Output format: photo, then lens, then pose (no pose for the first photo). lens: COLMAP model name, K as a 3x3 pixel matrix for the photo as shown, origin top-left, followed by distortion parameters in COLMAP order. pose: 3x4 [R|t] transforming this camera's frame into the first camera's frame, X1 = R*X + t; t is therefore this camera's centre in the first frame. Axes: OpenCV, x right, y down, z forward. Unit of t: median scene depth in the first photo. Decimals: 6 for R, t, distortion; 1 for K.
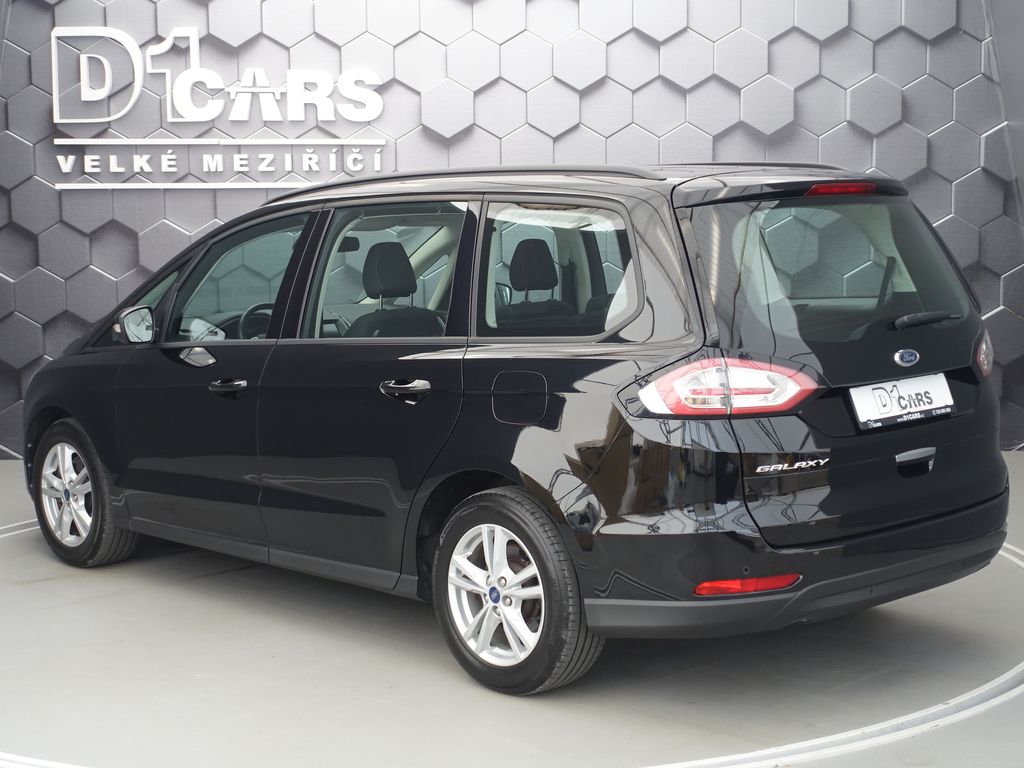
lens RADIAL K [[1664.4, 0, 514.9], [0, 1664.4, 387.3], [0, 0, 1]] dist [0.014427, 0.000000]
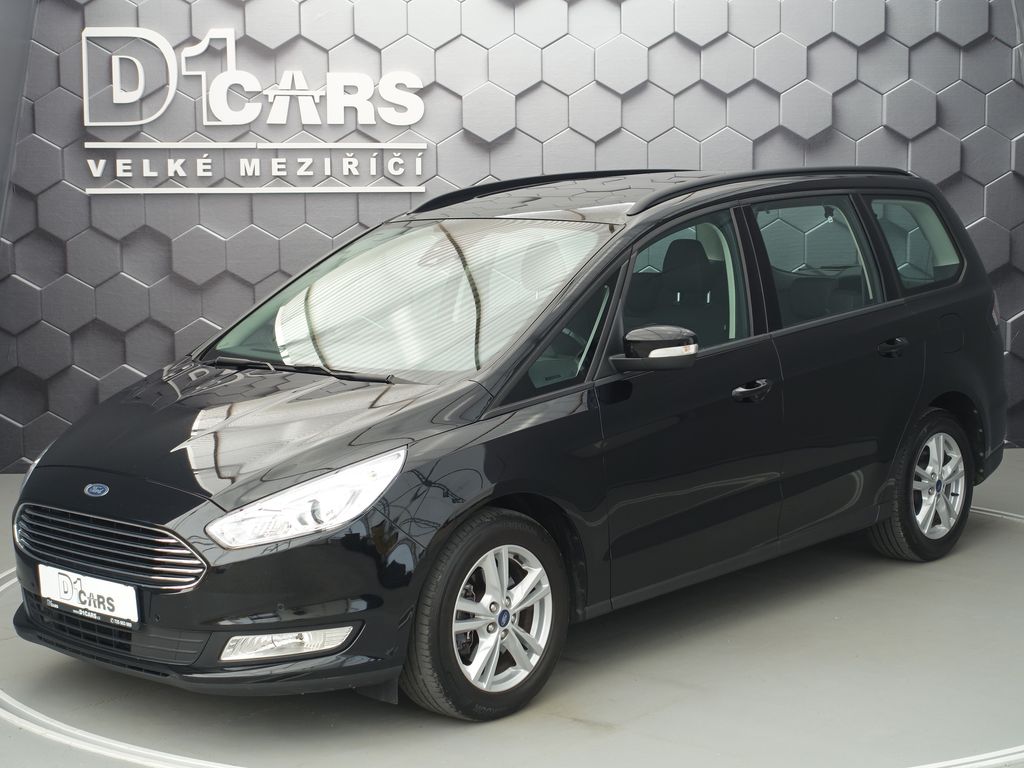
lens RADIAL K [[1664.4, 0, 511.4], [0, 1664.4, 379.1], [0, 0, 1]] dist [0.014427, 0.000000]
pose [[0.995880, -0.011864, 0.089906, -0.118375], [0.012659, 0.999886, -0.008276, 0.000043], [-0.089797, 0.009380, 0.995916, 0.011630]]
